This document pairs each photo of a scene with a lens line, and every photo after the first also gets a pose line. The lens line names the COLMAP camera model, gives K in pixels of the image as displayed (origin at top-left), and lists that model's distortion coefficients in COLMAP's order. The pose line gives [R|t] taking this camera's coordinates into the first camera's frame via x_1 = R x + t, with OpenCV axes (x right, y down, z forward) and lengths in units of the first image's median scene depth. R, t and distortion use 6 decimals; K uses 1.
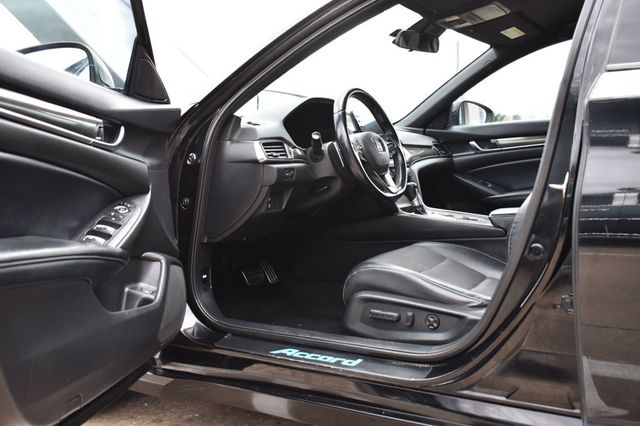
lens RADIAL K [[648.1, 0, 319.3], [0, 648.1, 212.3], [0, 0, 1]] dist [-0.071736, 0.000000]
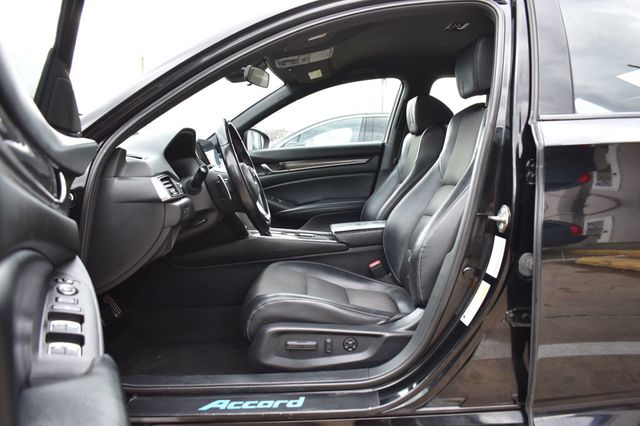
lens RADIAL K [[500.2, 0, 320.5], [0, 500.2, 213.9], [0, 0, 1]] dist [-0.090066, 0.008388]
pose [[0.846870, -0.062770, 0.528082, -0.262117], [0.056782, 0.998006, 0.027566, -0.064998], [-0.528759, 0.006641, 0.848746, 0.297806]]
